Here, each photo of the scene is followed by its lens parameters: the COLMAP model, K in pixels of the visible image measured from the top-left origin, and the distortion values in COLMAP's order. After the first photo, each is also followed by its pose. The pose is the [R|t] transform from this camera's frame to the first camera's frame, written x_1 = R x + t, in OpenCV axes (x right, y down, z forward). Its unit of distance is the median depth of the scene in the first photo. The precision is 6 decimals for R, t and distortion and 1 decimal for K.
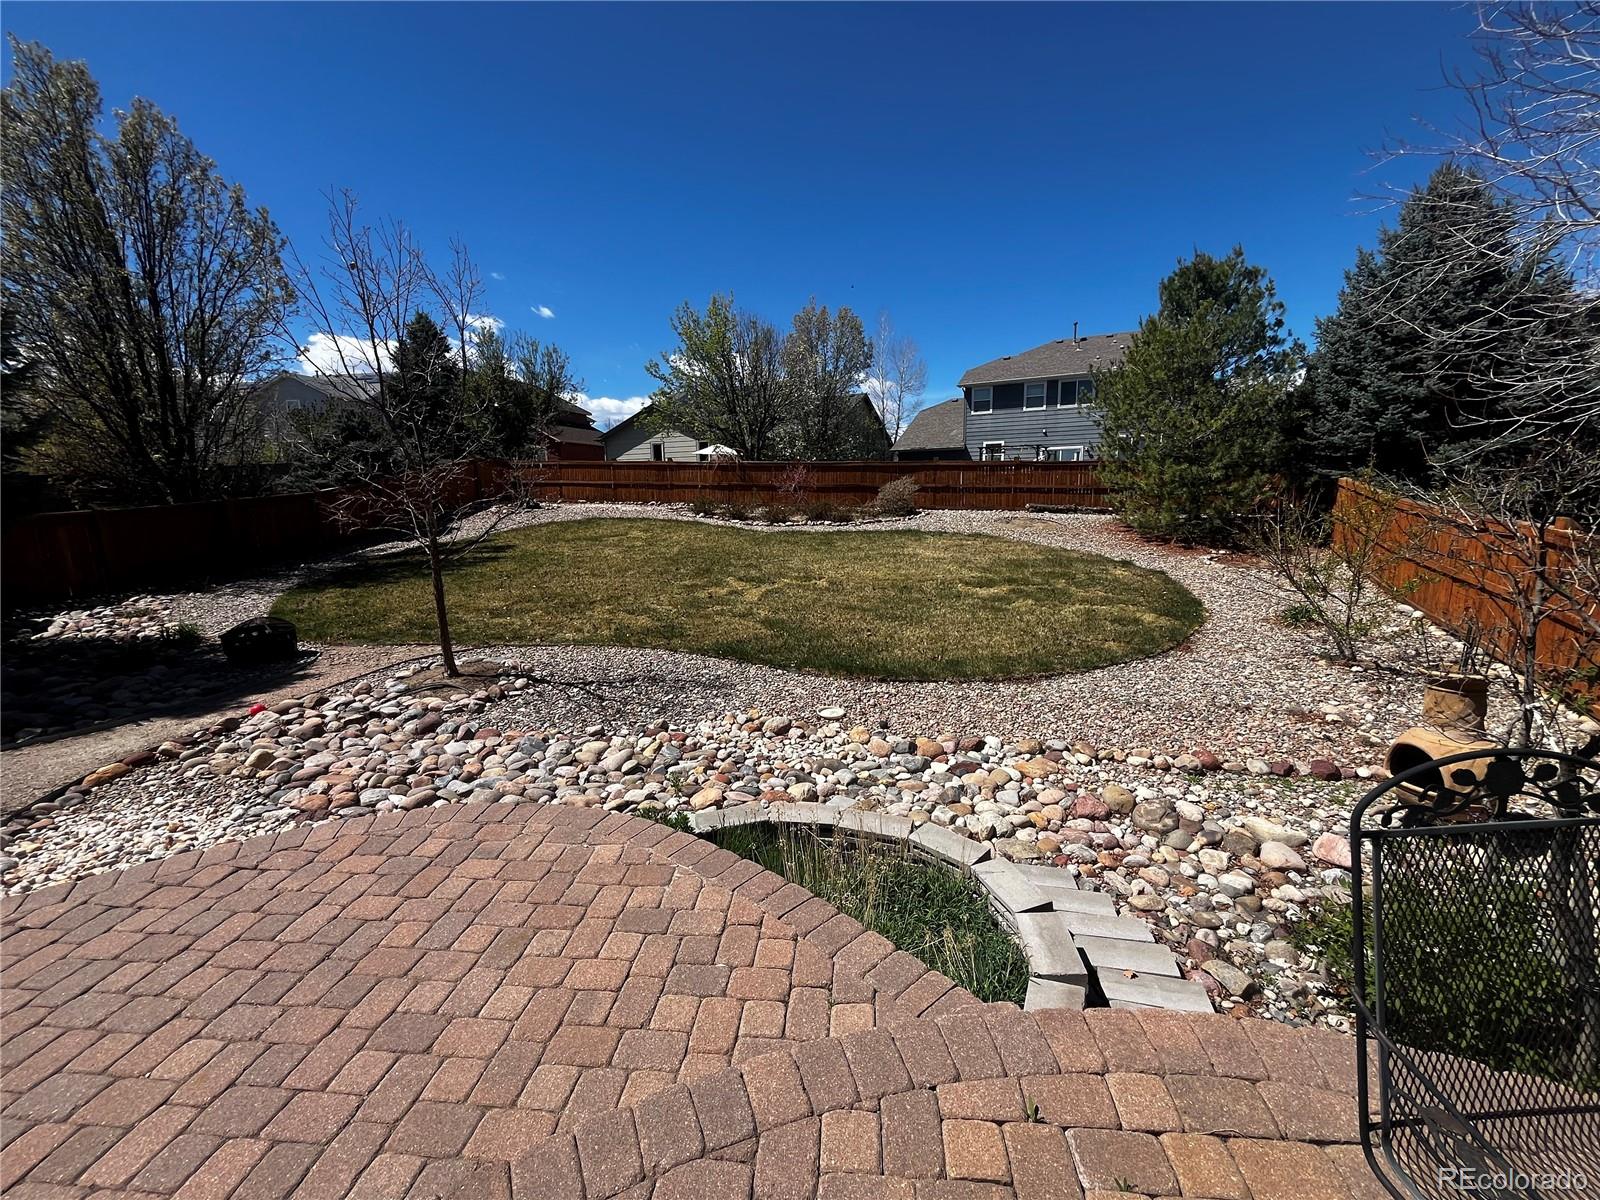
lens RADIAL K [[651.3, 0, 802.2], [0, 651.3, 597.7], [0, 0, 1]] dist [-0.004051, -0.000023]
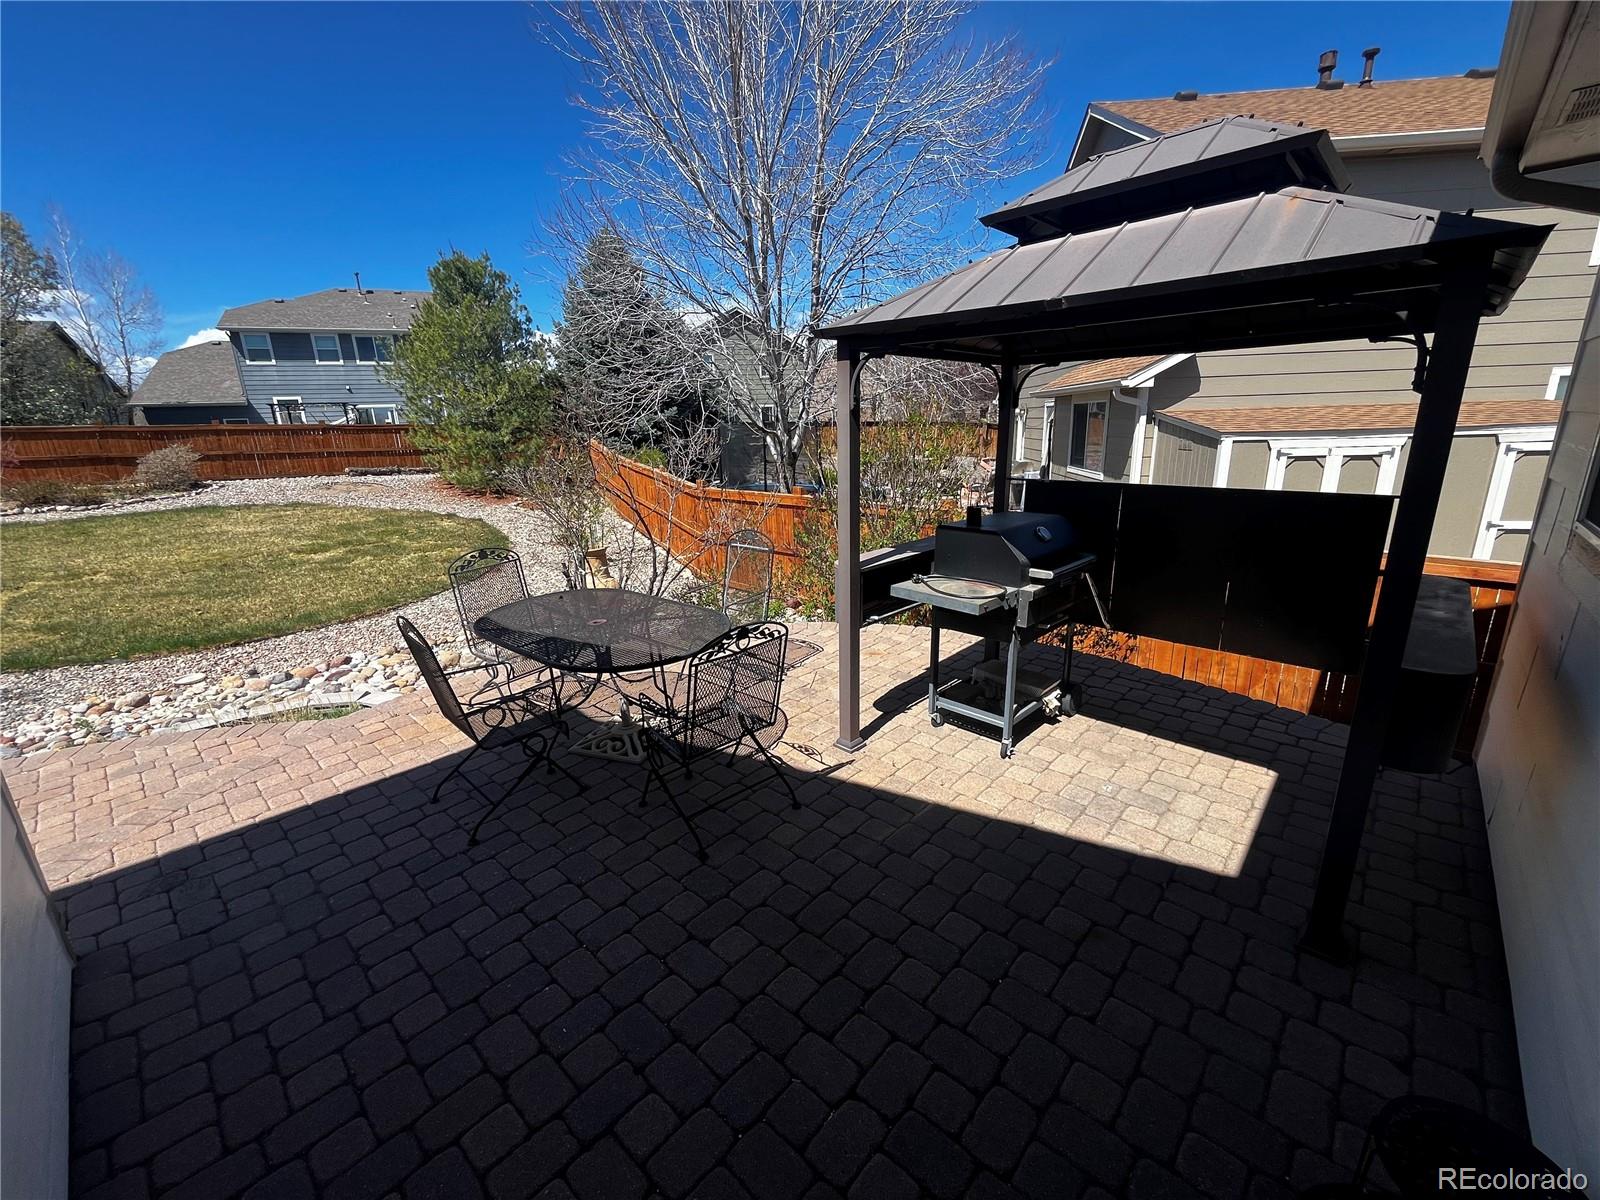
lens RADIAL K [[651.3, 0, 799.1], [0, 651.3, 599.3], [0, 0, 1]] dist [-0.004051, -0.000023]
pose [[0.600539, -0.212332, 0.770888, -0.094398], [0.154972, 0.976724, 0.148300, 0.024605], [-0.784434, 0.030406, 0.619467, -0.306479]]
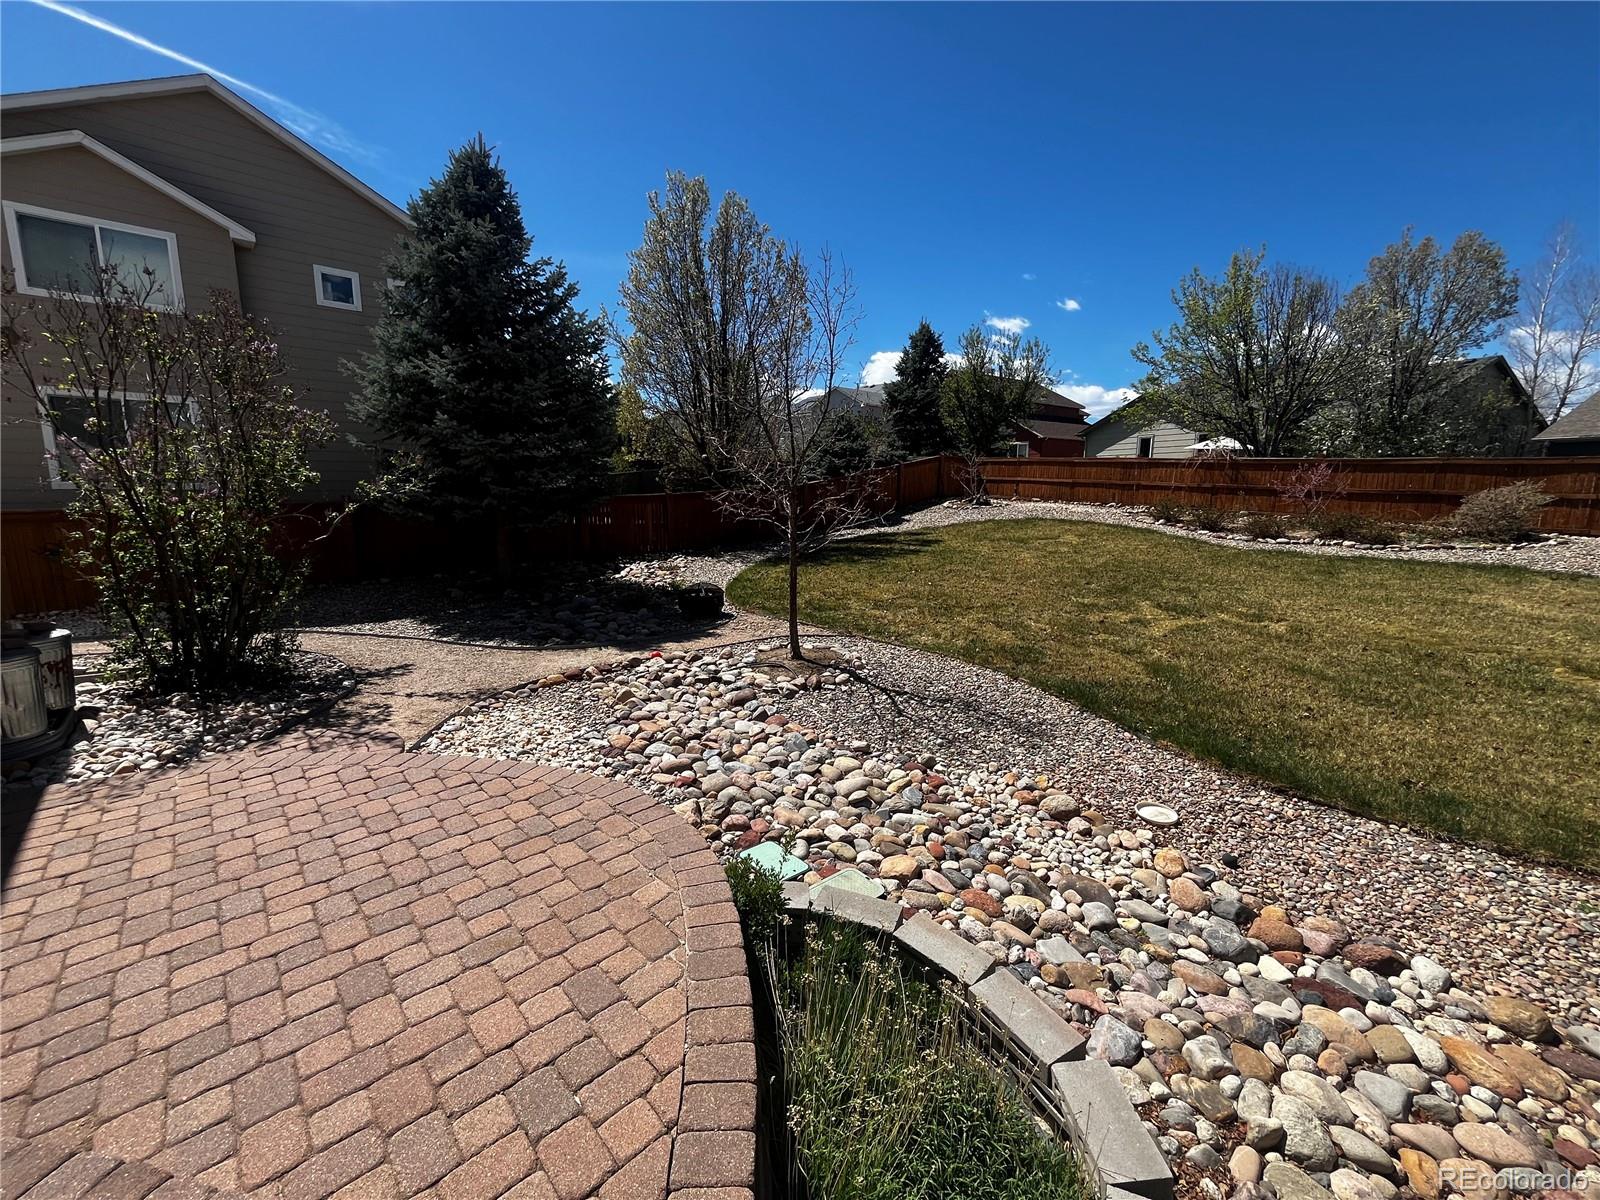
lens RADIAL K [[651.3, 0, 799.2], [0, 651.3, 599.9], [0, 0, 1]] dist [-0.004051, -0.000023]
pose [[0.746422, 0.138164, -0.650972, 0.111098], [-0.132218, 0.989498, 0.058409, -0.027436], [0.652205, 0.042472, 0.756852, 0.118203]]
